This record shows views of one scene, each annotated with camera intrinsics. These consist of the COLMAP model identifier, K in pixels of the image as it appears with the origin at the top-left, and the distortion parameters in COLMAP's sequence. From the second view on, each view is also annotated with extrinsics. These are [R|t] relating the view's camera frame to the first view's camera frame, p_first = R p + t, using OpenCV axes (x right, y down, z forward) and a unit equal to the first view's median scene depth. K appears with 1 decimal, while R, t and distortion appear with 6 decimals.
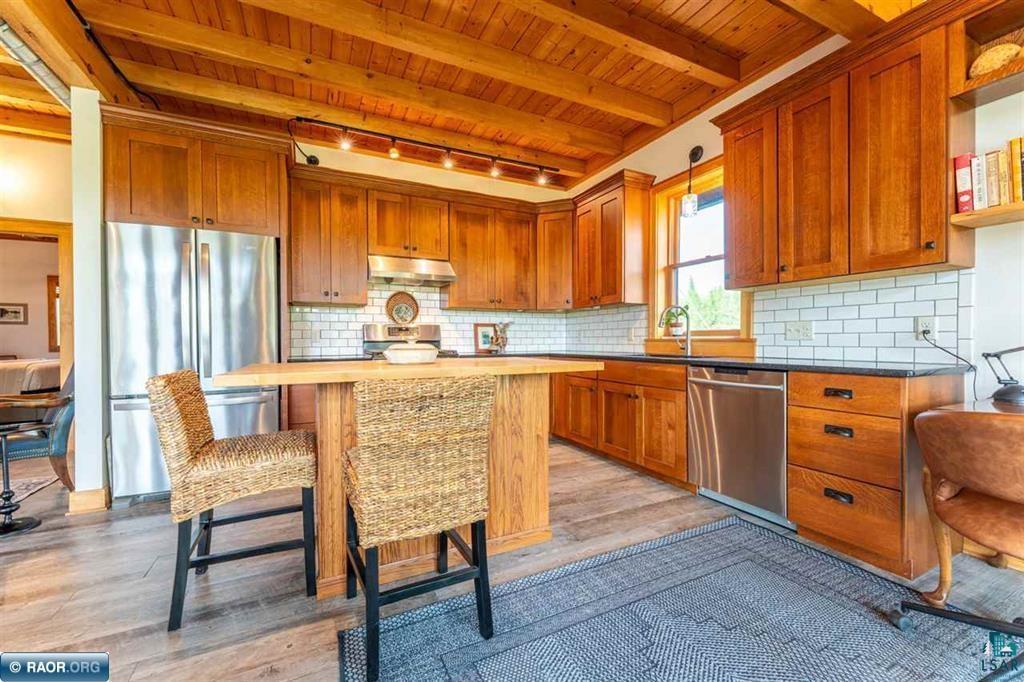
lens RADIAL K [[406.2, 0, 507.5], [0, 406.2, 344.3], [0, 0, 1]] dist [-0.000068, -0.000530]
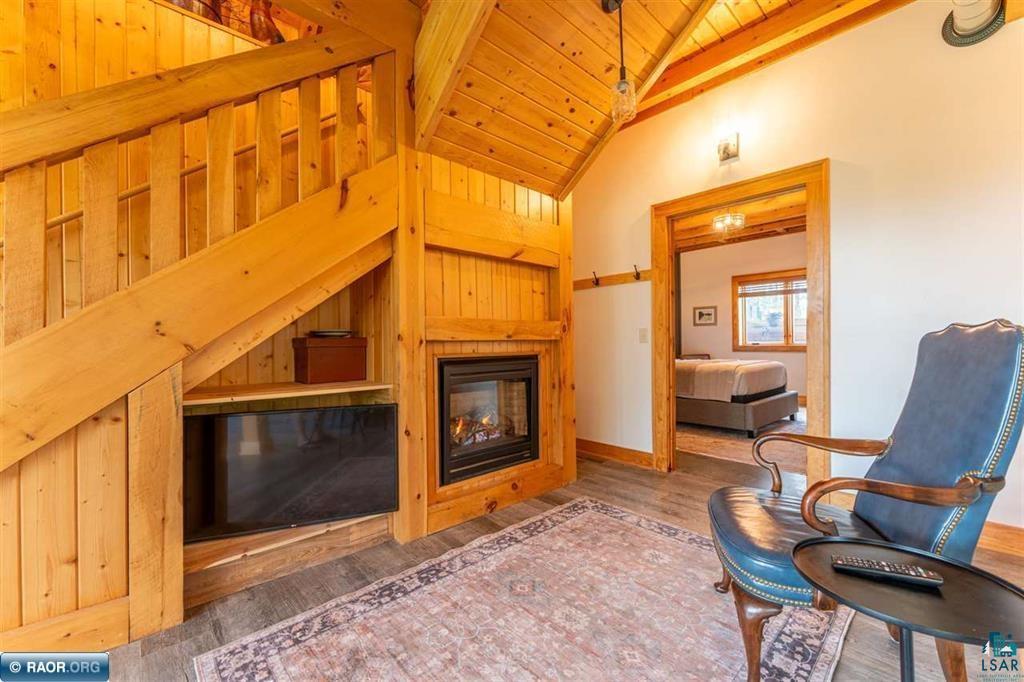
lens RADIAL K [[406.2, 0, 514.3], [0, 406.2, 343.0], [0, 0, 1]] dist [-0.000068, -0.000530]
pose [[0.289253, -0.000768, -0.957252, -0.531680], [-0.003279, 0.999993, -0.001794, -0.000002], [0.957247, 0.003658, 0.289248, 0.314861]]
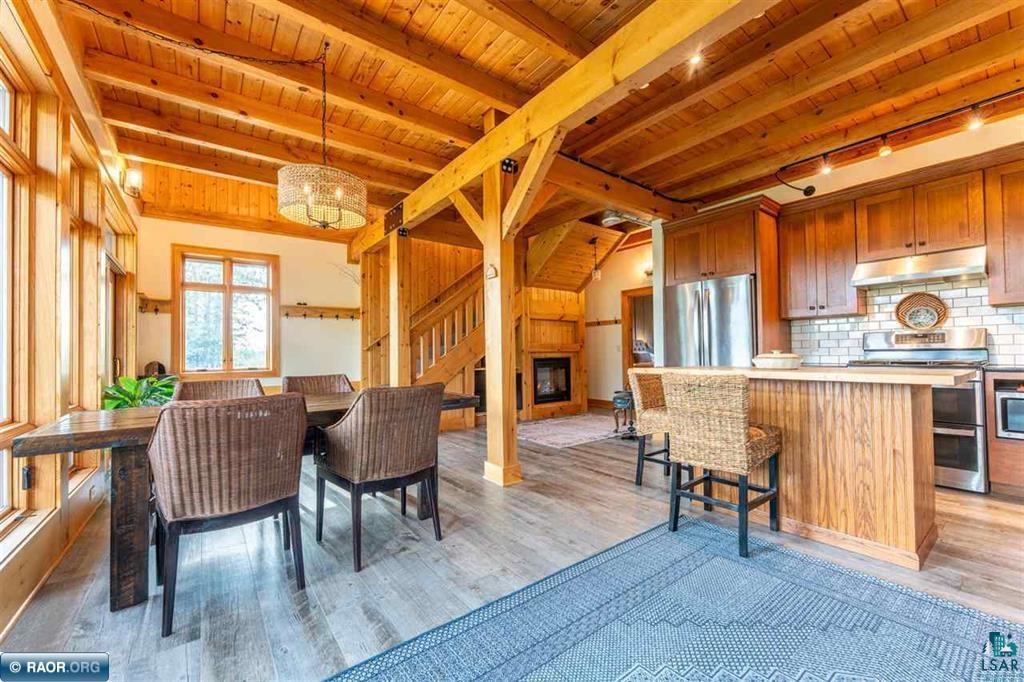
lens RADIAL K [[406.2, 0, 510.2], [0, 406.2, 348.6], [0, 0, 1]] dist [-0.000068, -0.000530]
pose [[0.196006, -0.008795, -0.980563, 0.475257], [0.001047, 0.999961, -0.008760, -0.003233], [0.980602, 0.000690, 0.196008, -0.038955]]
